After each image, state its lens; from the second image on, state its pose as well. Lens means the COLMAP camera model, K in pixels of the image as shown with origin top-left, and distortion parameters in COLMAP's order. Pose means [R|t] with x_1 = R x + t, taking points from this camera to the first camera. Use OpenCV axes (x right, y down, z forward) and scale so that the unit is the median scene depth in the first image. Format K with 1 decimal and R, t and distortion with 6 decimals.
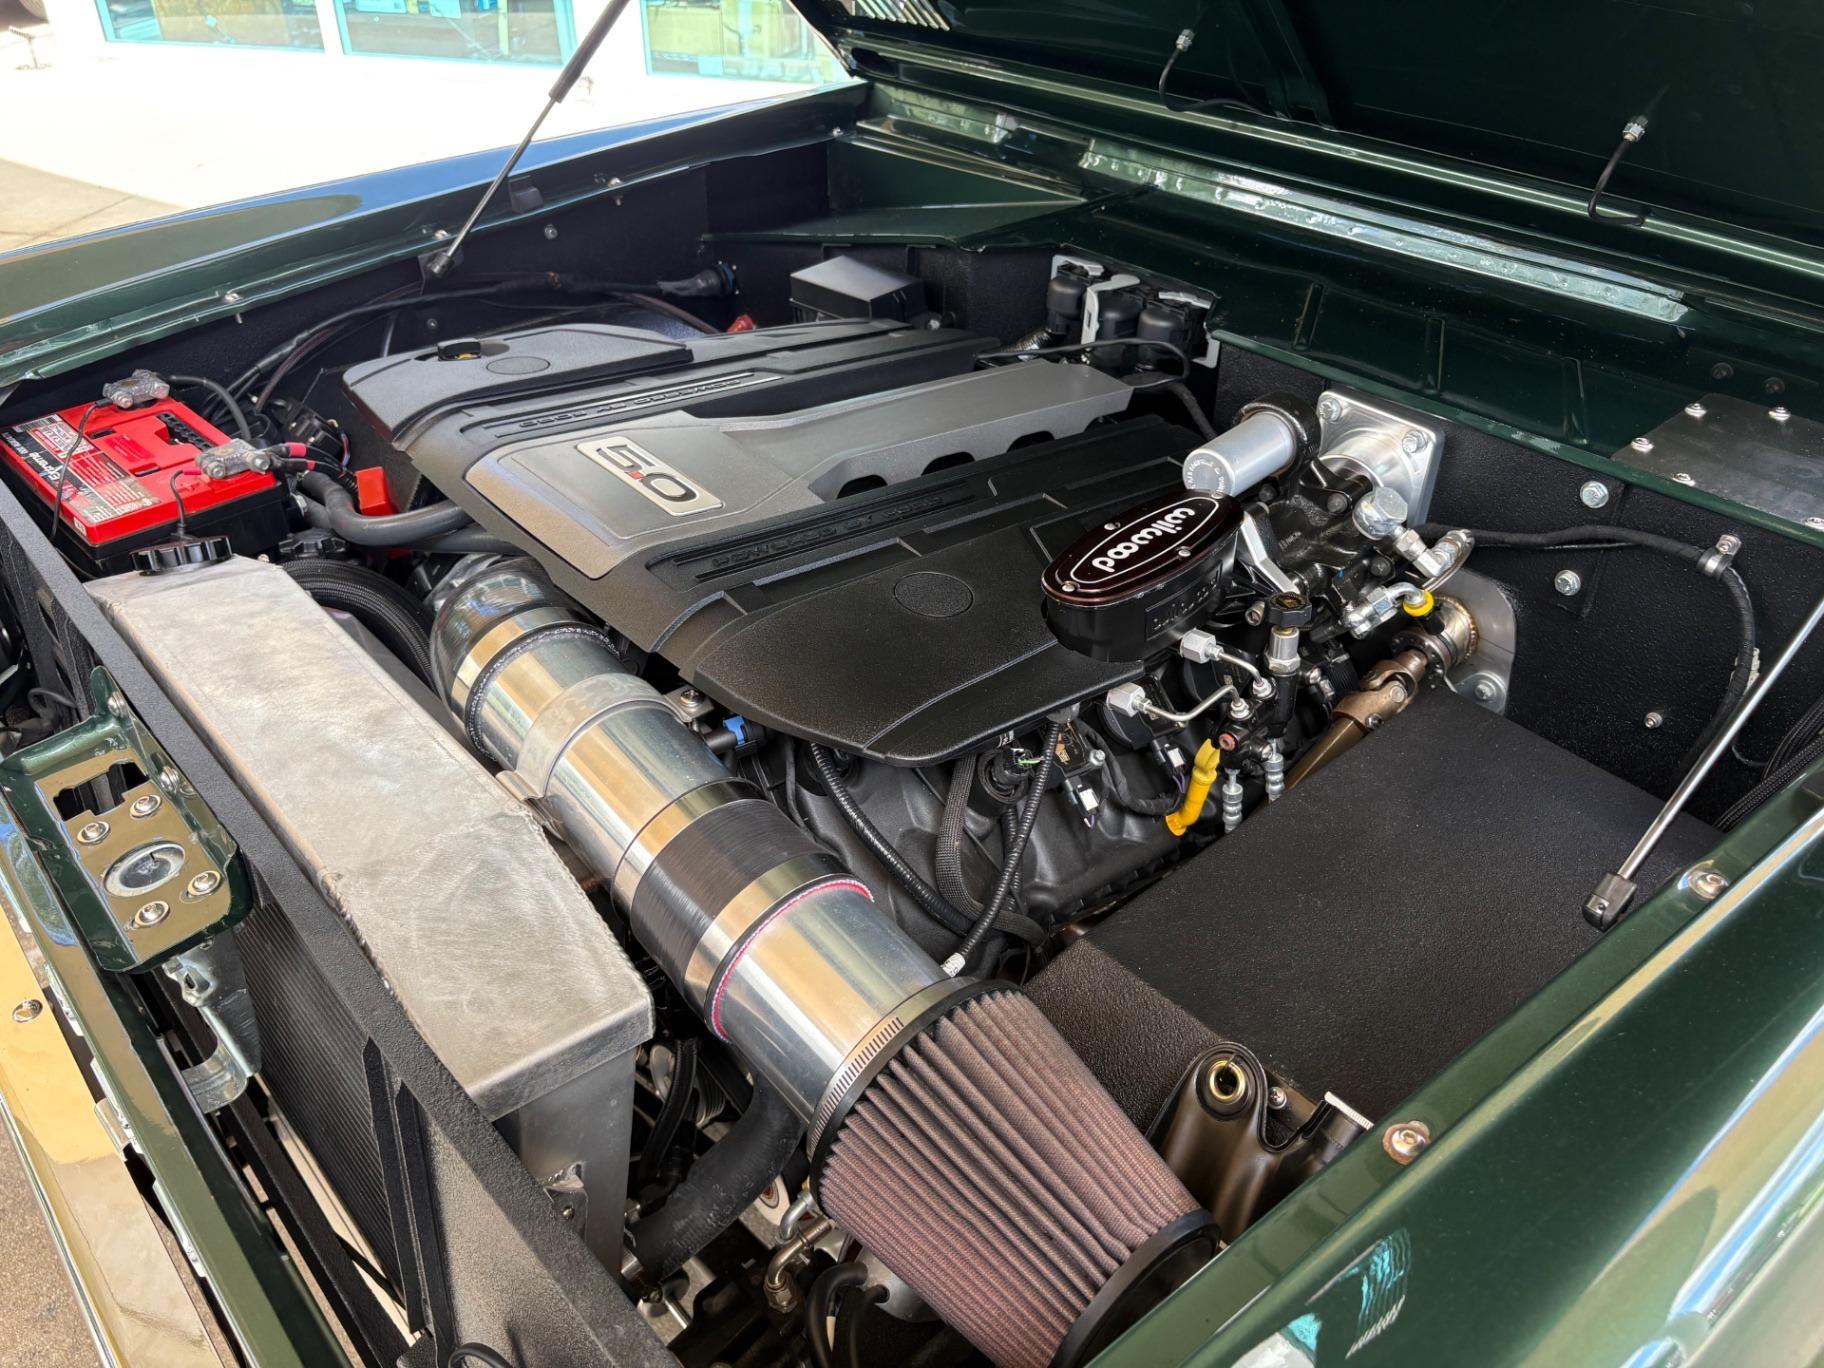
lens RADIAL K [[1429.8, 0, 912.0], [0, 1429.8, 684.0], [0, 0, 1]] dist [0.014524, 0.003387]
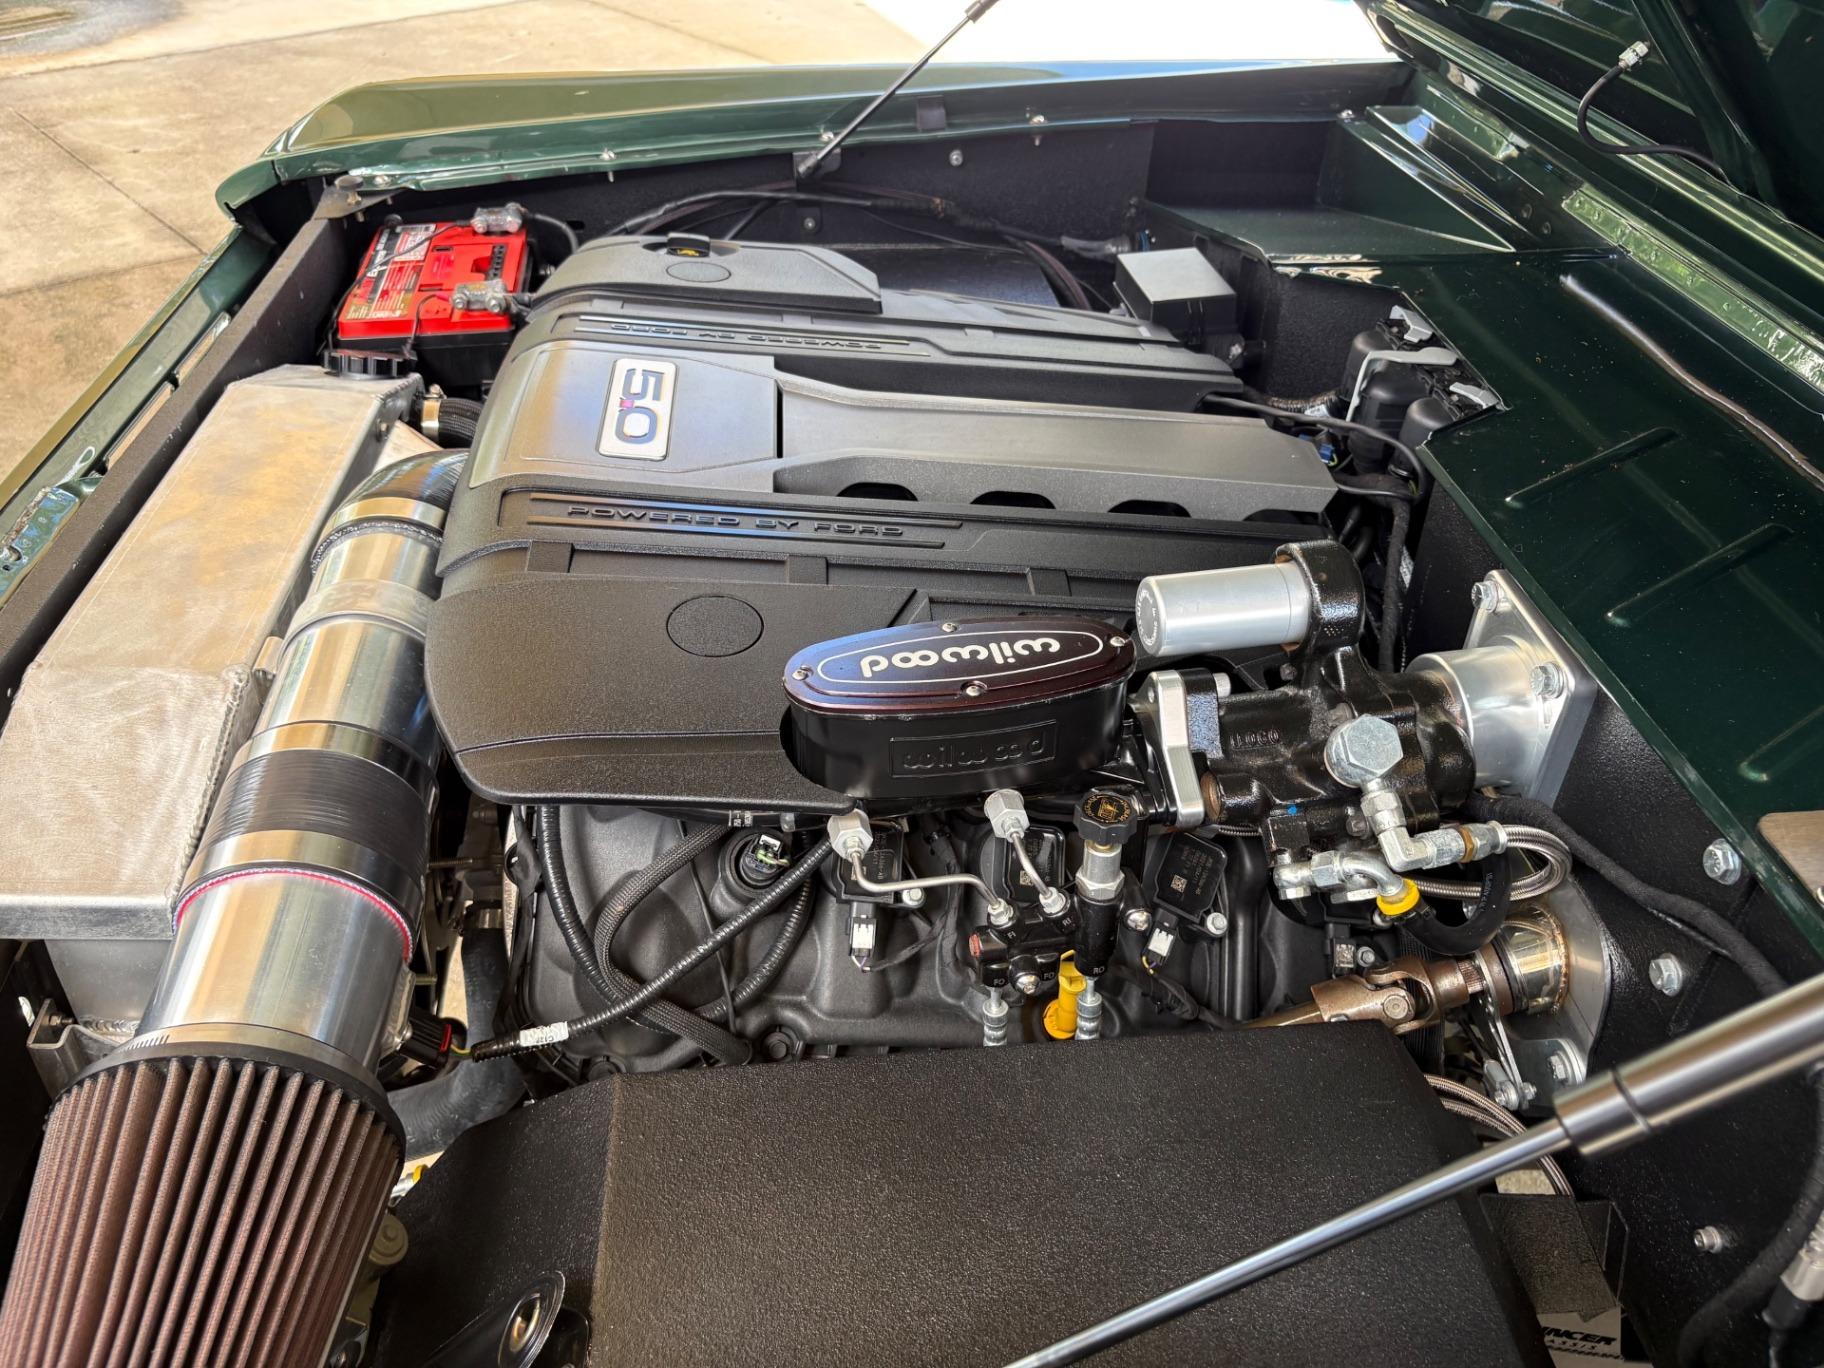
lens RADIAL K [[1429.8, 0, 912.0], [0, 1429.8, 684.0], [0, 0, 1]] dist [0.014524, 0.003387]
pose [[0.793562, 0.368851, -0.483950, 0.390258], [-0.351116, 0.927139, 0.130887, -0.134170], [0.496967, 0.066056, 0.865252, 0.237735]]
